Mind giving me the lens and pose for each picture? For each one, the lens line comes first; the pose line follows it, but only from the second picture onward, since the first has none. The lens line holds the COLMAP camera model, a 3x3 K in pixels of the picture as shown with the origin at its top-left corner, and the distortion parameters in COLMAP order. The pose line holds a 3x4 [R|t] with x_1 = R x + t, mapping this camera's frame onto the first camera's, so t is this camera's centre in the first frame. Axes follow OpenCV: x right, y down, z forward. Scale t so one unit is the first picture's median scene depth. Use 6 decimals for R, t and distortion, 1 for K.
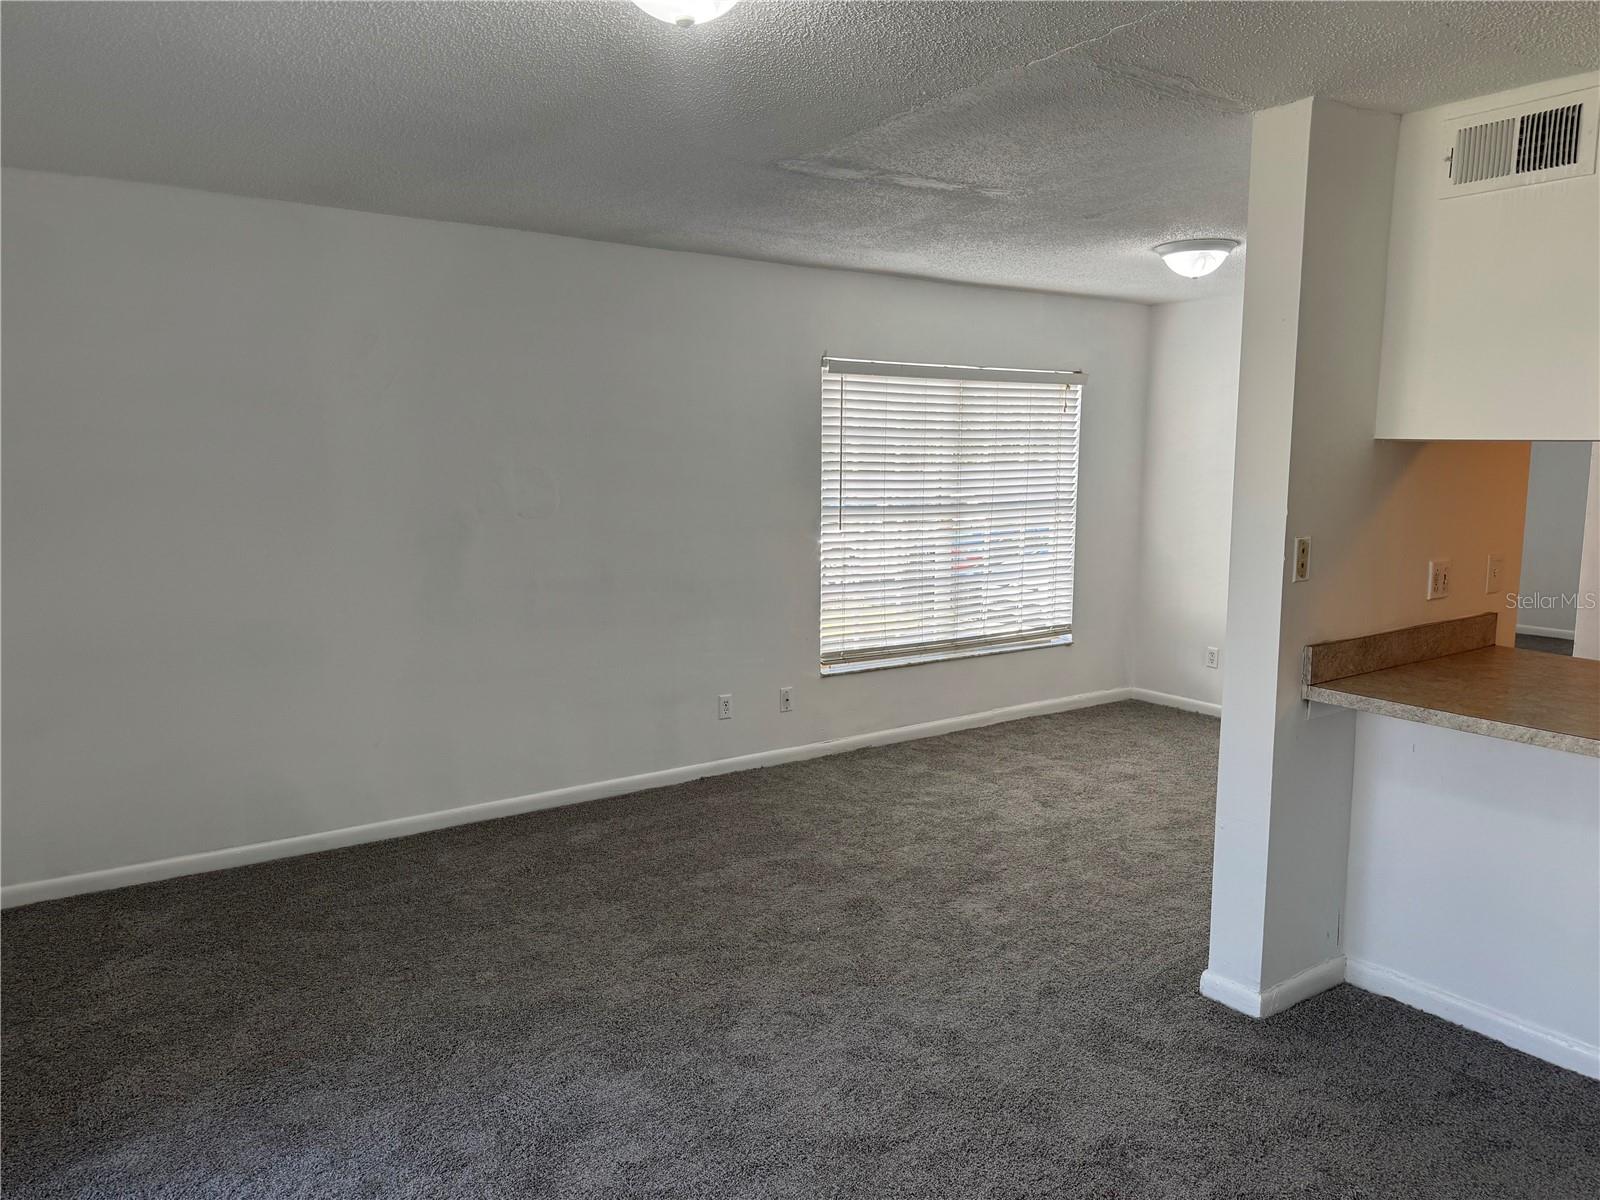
lens RADIAL K [[1147.4, 0, 800.0], [0, 1147.4, 600.0], [0, 0, 1]] dist [0.009964, -0.006627]
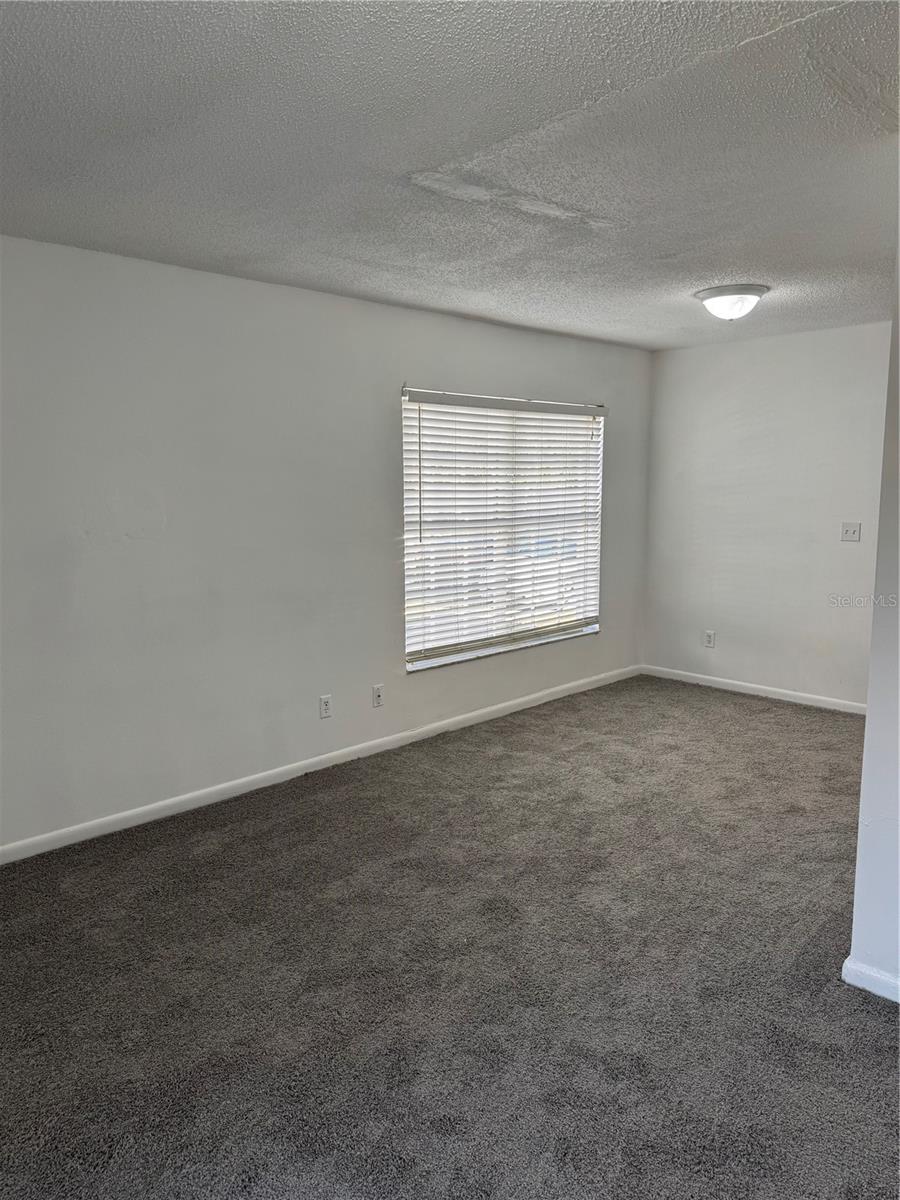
lens RADIAL K [[831.8, 0, 450.0], [0, 831.8, 600.0], [0, 0, 1]] dist [0.034561, -0.073119]
pose [[0.984036, -0.031306, 0.175194, -0.086941], [0.027908, 0.999372, 0.021825, -0.023584], [-0.175768, -0.016587, 0.984292, 0.203721]]
